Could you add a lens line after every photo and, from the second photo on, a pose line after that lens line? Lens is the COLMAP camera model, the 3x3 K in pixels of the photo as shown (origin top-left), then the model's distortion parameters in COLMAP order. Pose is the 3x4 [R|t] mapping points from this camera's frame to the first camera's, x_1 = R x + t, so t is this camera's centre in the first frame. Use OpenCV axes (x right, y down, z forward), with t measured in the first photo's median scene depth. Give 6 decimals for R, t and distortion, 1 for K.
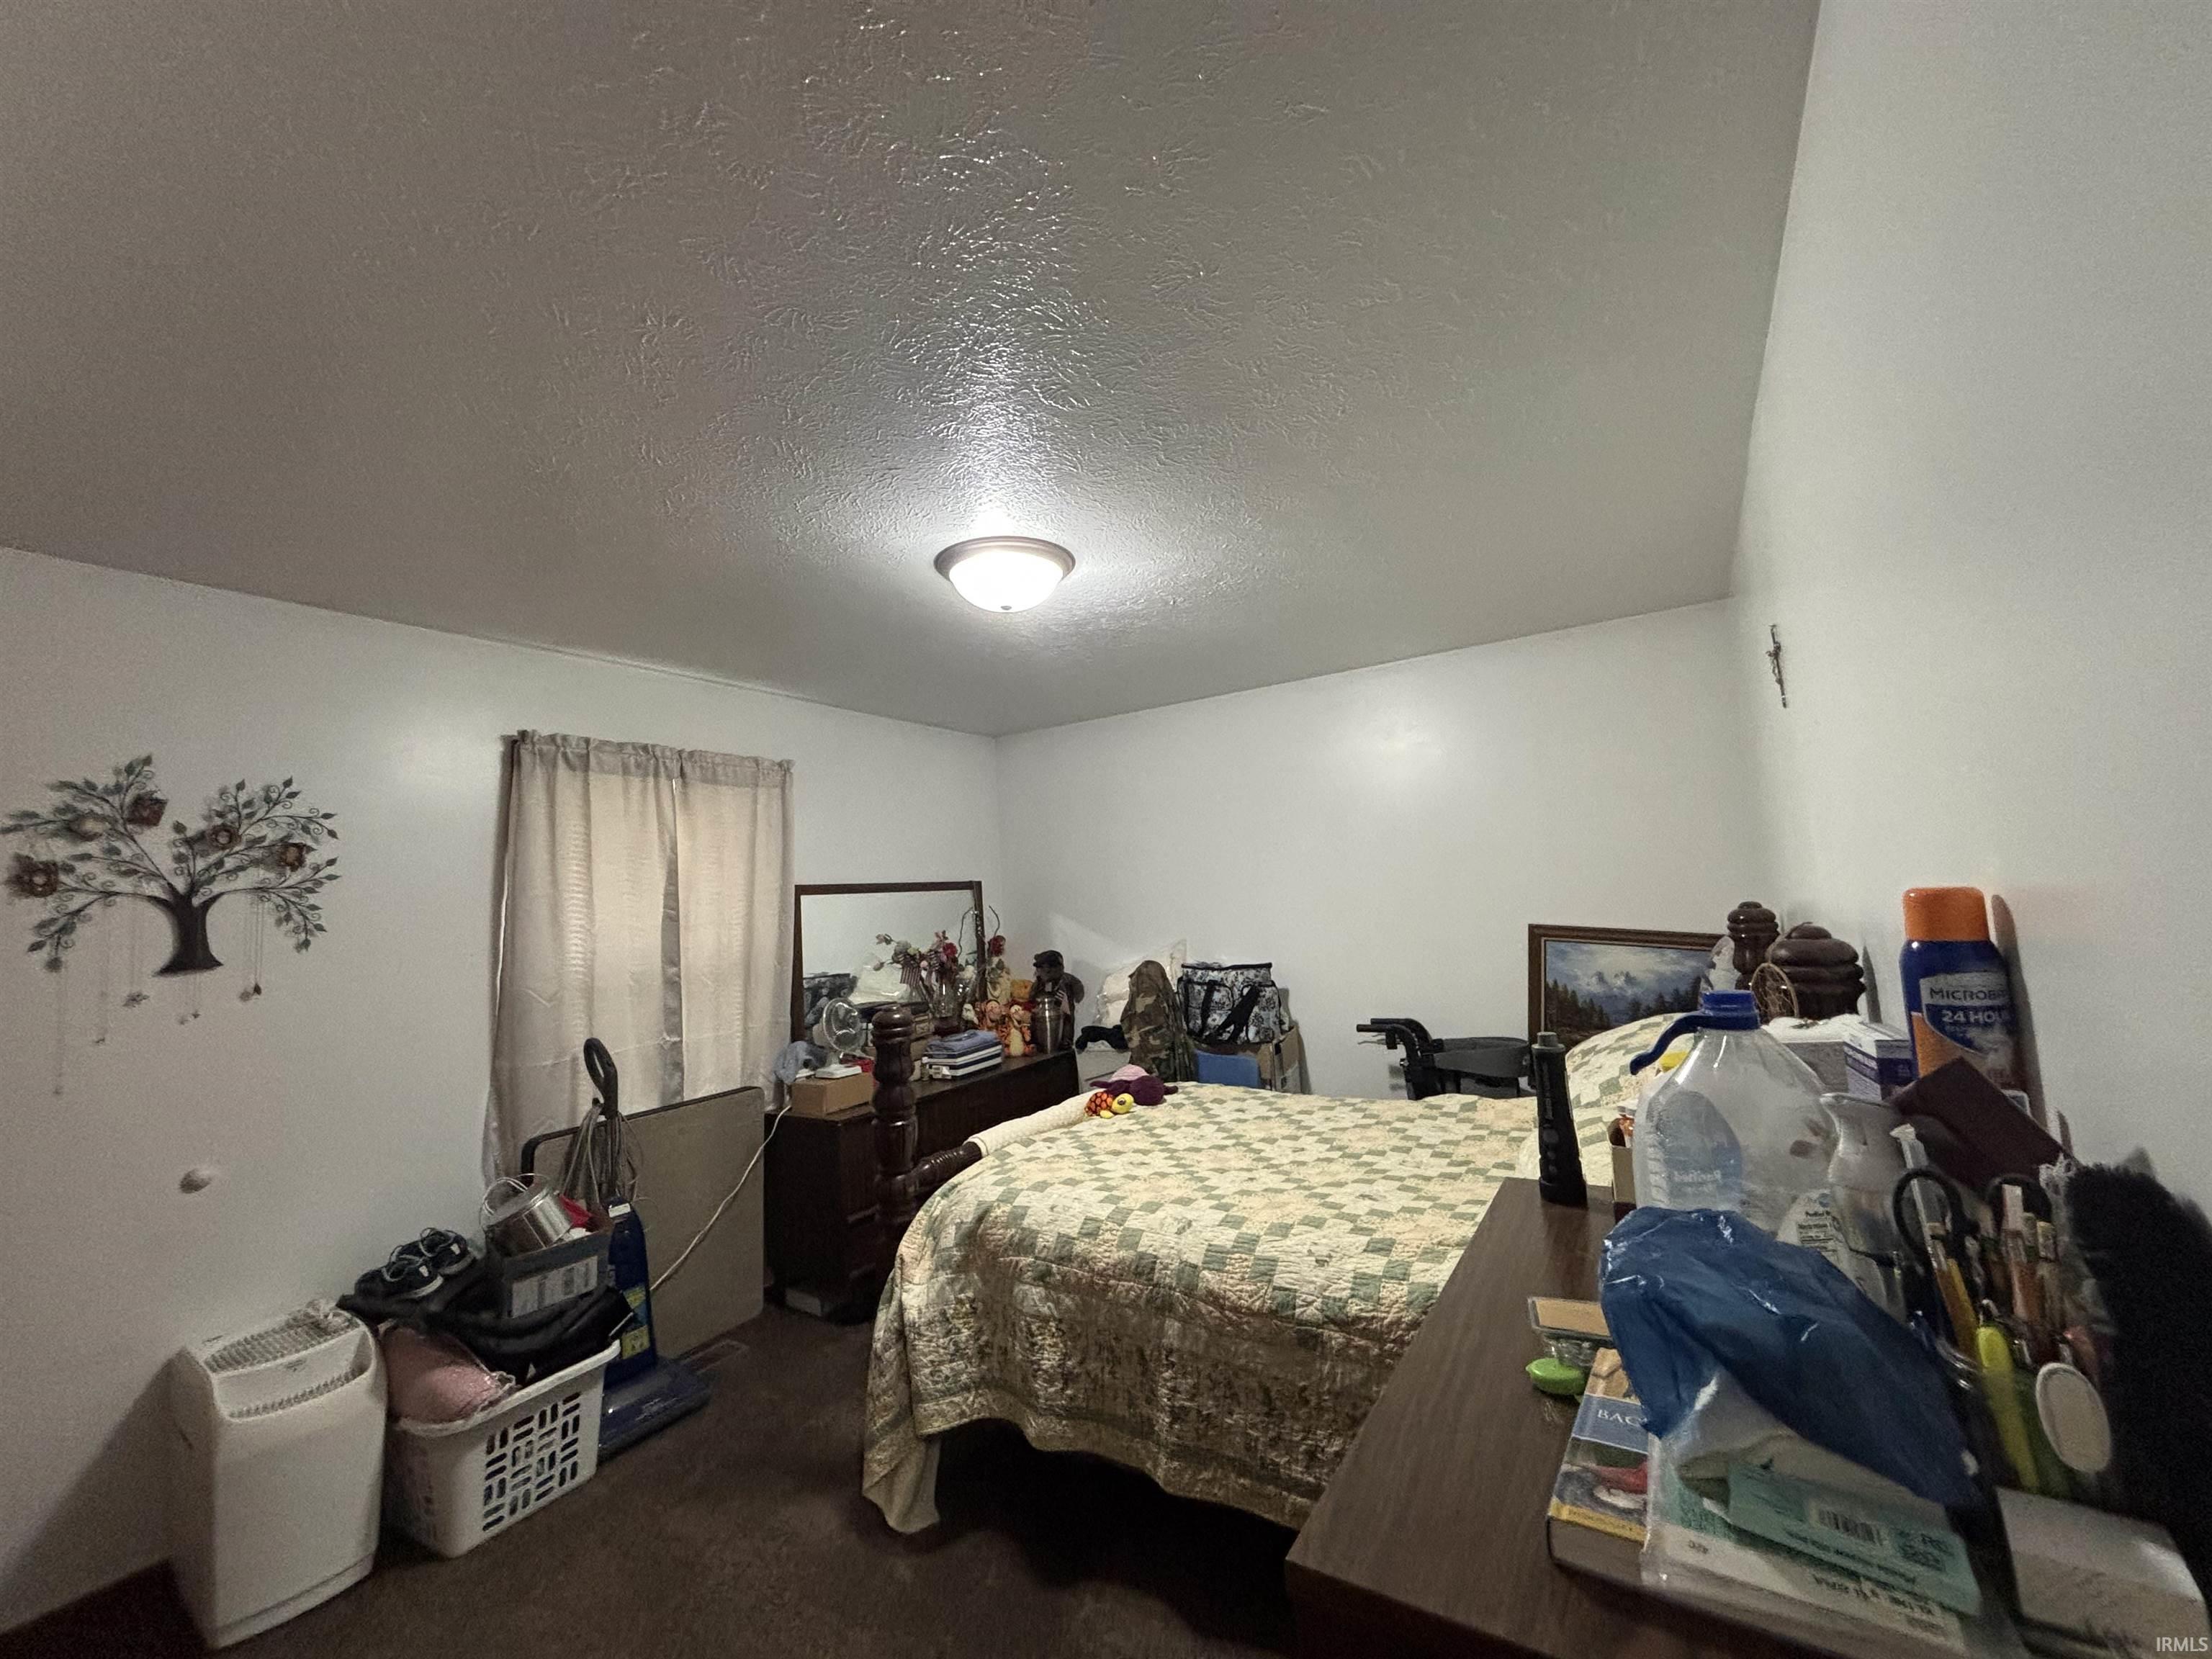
lens RADIAL K [[895.3, 0, 1106.3], [0, 895.3, 828.7], [0, 0, 1]] dist [-0.002970, 0.001172]
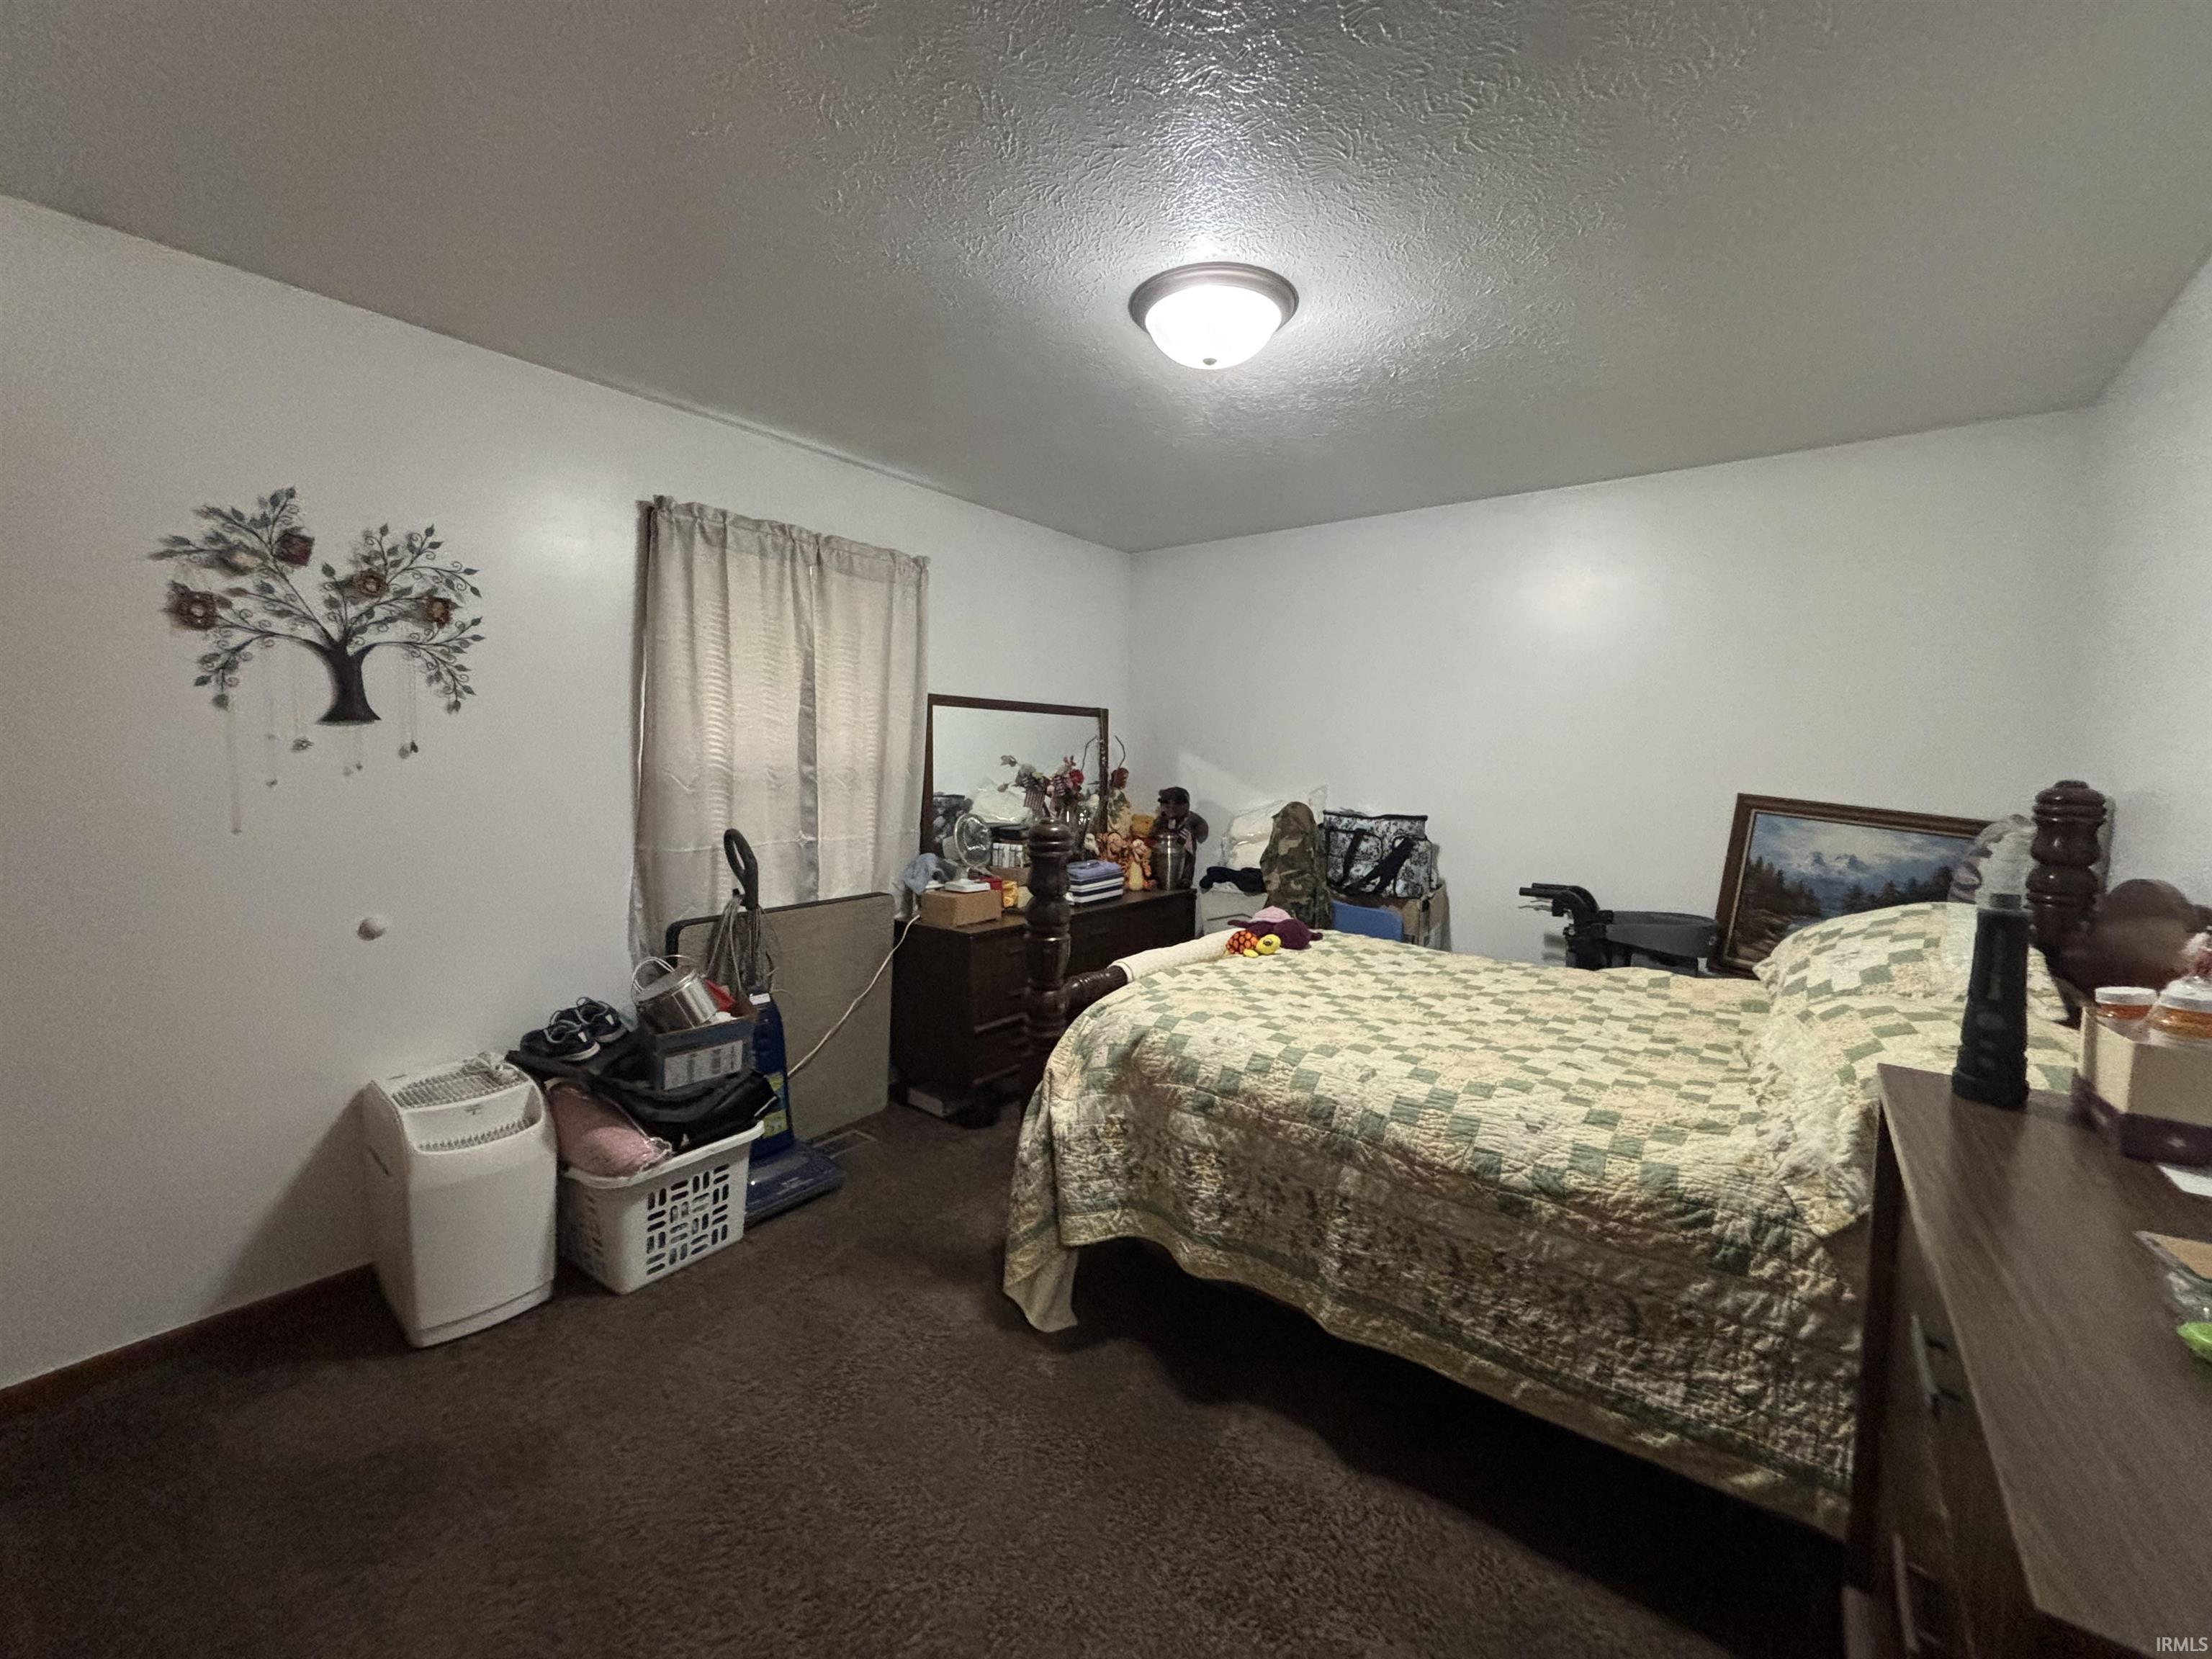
lens RADIAL K [[895.3, 0, 1103.9], [0, 895.3, 833.1], [0, 0, 1]] dist [-0.002970, 0.001172]
pose [[0.992537, 0.081622, -0.090604, -0.100787], [-0.065181, 0.983019, 0.171537, 0.053678], [0.103066, -0.164351, 0.981003, 0.098797]]
